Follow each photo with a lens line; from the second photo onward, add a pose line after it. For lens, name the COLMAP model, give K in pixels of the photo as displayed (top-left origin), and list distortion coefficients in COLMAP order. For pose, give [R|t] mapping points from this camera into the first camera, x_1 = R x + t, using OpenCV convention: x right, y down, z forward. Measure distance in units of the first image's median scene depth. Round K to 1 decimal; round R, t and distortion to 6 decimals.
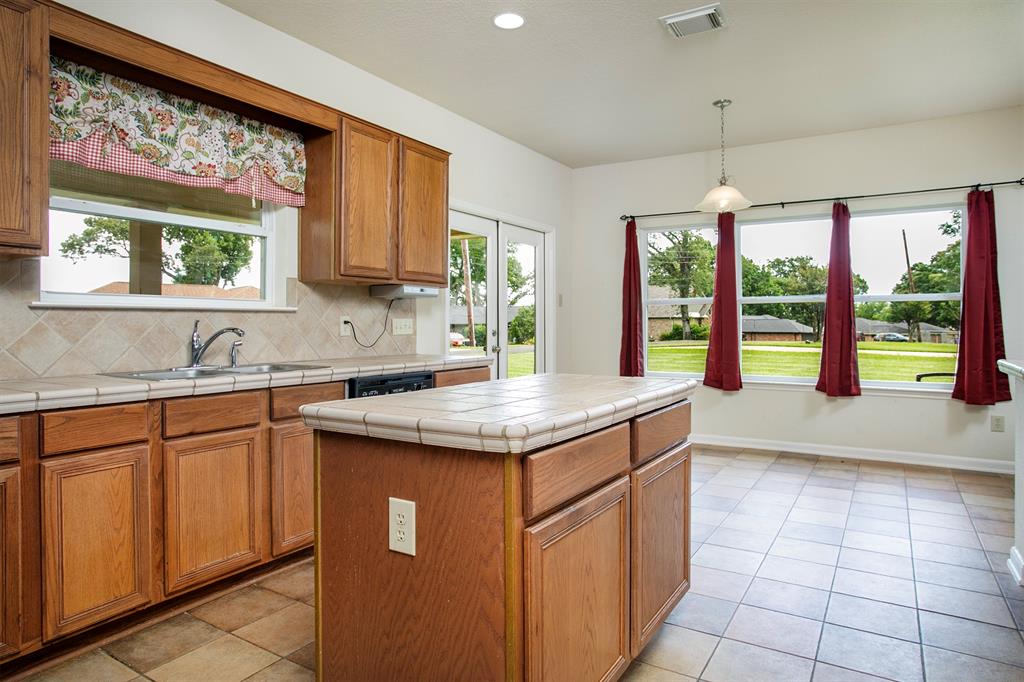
lens RADIAL K [[626.5, 0, 513.1], [0, 626.5, 325.3], [0, 0, 1]] dist [-0.006055, -0.000713]
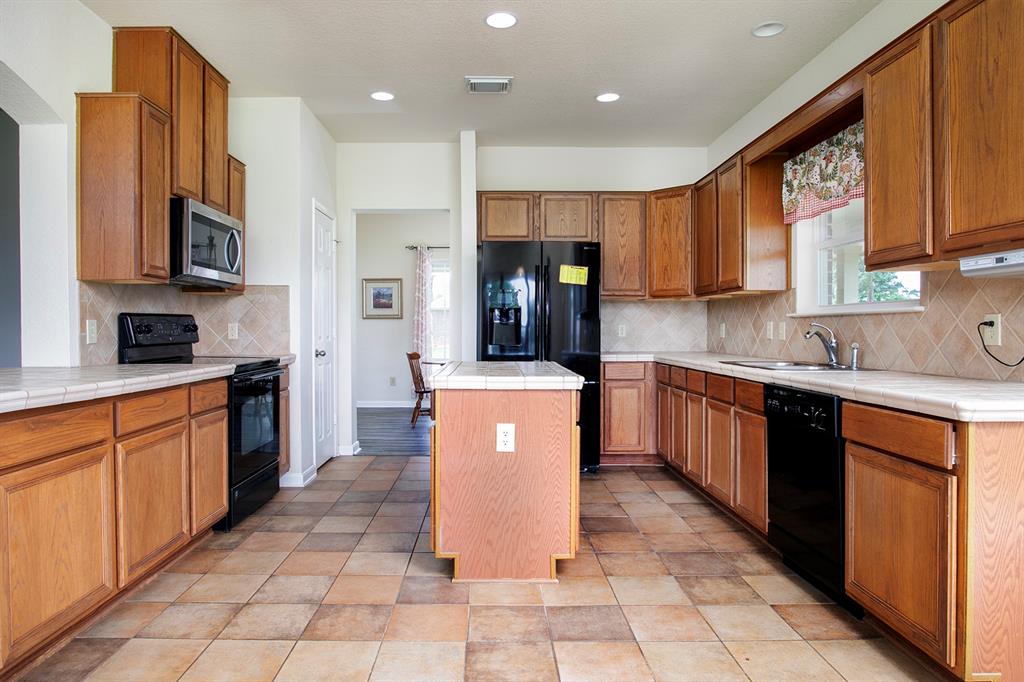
lens RADIAL K [[630.2, 0, 477.6], [0, 630.2, 337.3], [0, 0, 1]] dist [-0.046032, 0.000914]
pose [[-0.860943, 0.009171, -0.508619, 0.486366], [0.001518, 0.999879, 0.015458, -0.001774], [0.508700, 0.012537, -0.860853, 1.253152]]
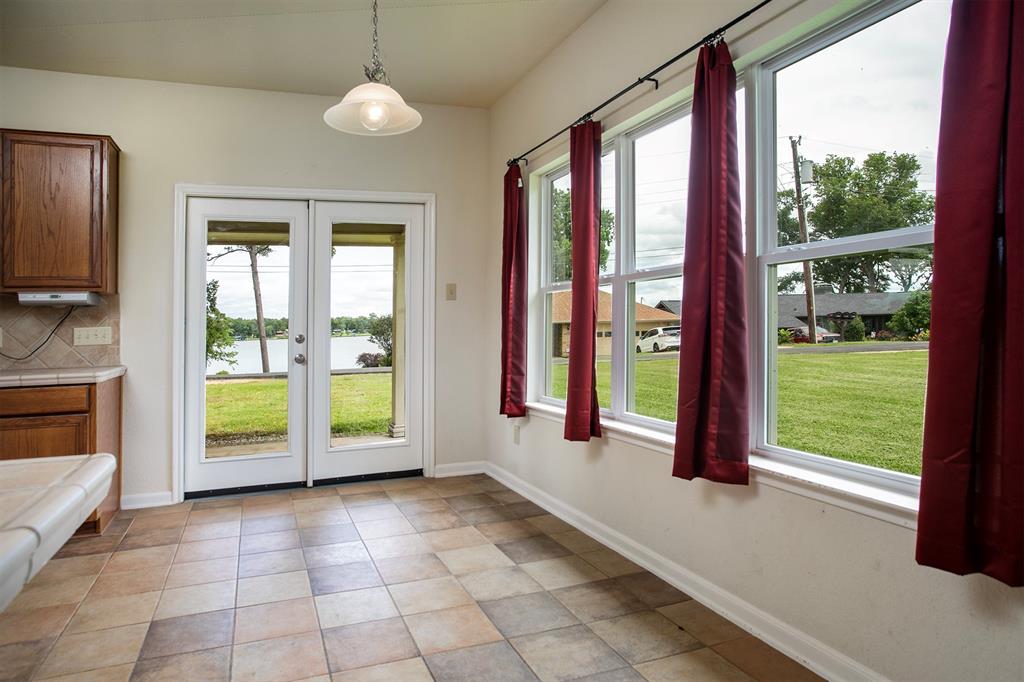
lens RADIAL K [[629.3, 0, 483.3], [0, 629.3, 309.5], [0, 0, 1]] dist [-0.060598, 0.046804]
pose [[0.779464, -0.032067, -0.625626, 0.914653], [0.022367, 0.999477, -0.023363, -0.003352], [0.626048, 0.004218, 0.779773, 0.720189]]
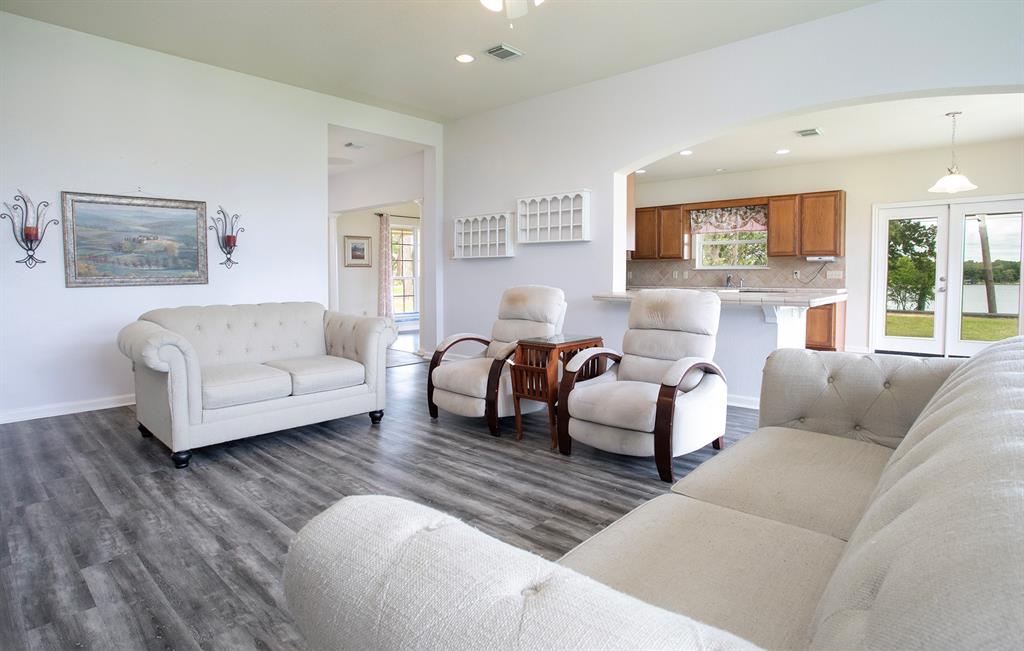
lens RADIAL K [[534.6, 0, 501.0], [0, 534.6, 296.8], [0, 0, 1]] dist [-0.076159, 0.031362]
pose [[-0.212420, 0.044837, -0.976149, 1.962881], [0.002111, 0.998965, 0.045426, -0.006029], [0.977176, 0.007588, -0.212295, 0.302851]]
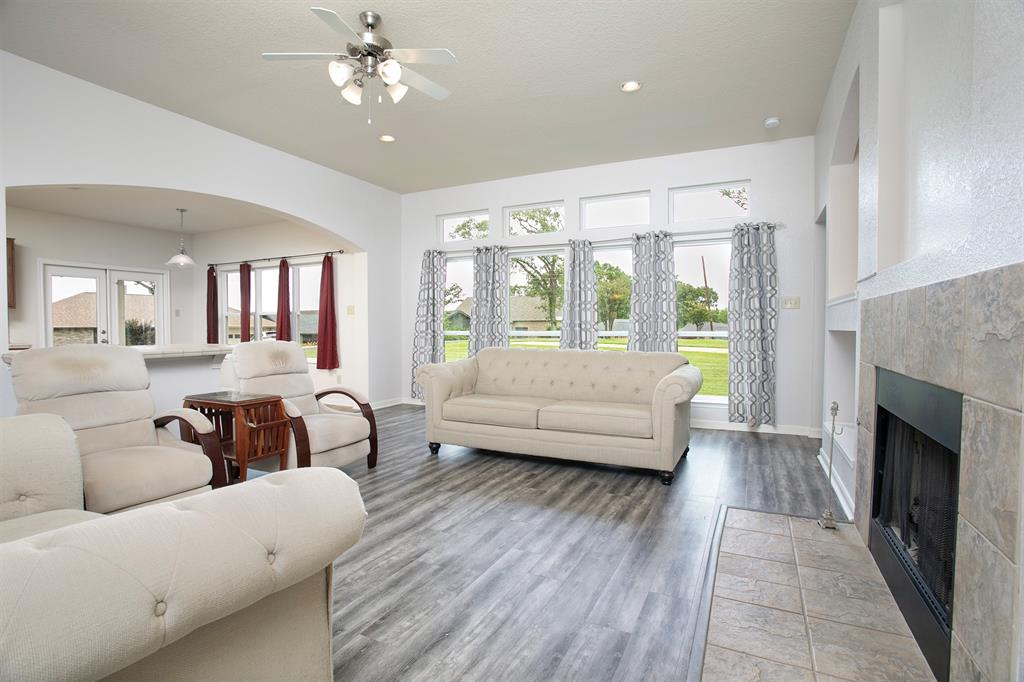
lens RADIAL K [[495.9, 0, 517.6], [0, 495.9, 326.8], [0, 0, 1]] dist [-0.075616, 0.024603]
pose [[0.996659, -0.001378, 0.081659, 1.451675], [0.001250, 0.999998, 0.001623, -0.006862], [-0.081662, -0.001516, 0.996659, -0.608381]]
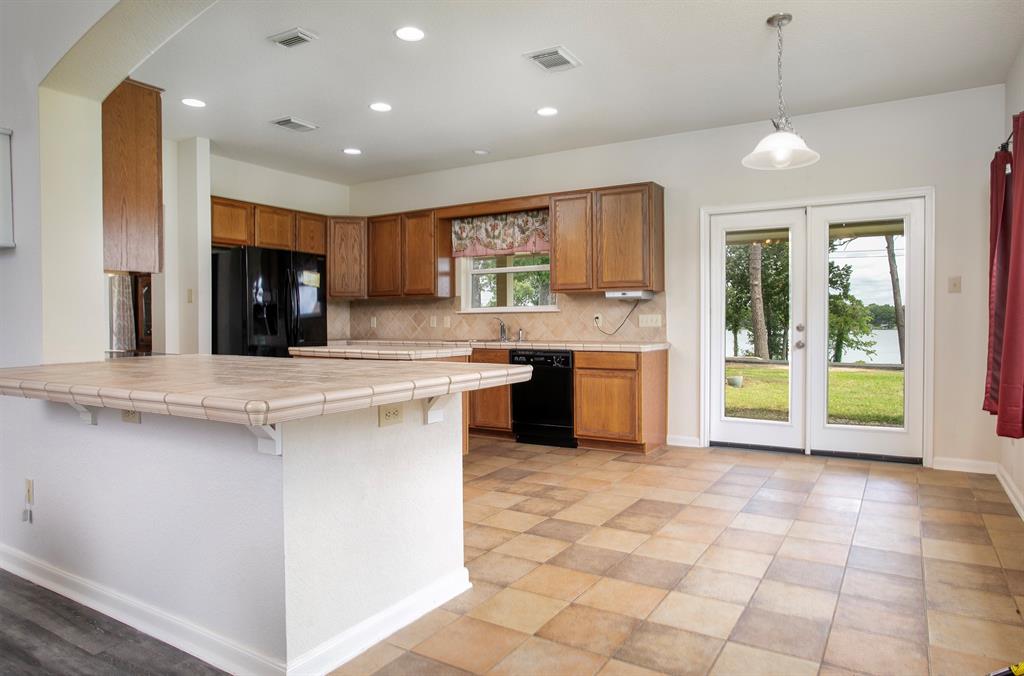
lens RADIAL K [[643.5, 0, 512.0], [0, 643.5, 338.0], [0, 0, 1]] dist [-0.062721, 0.001010]
pose [[-0.008656, 0.030504, -0.999497, 1.287512], [0.004350, 0.999526, 0.030467, -0.004367], [0.999953, -0.004084, -0.008784, 0.798223]]
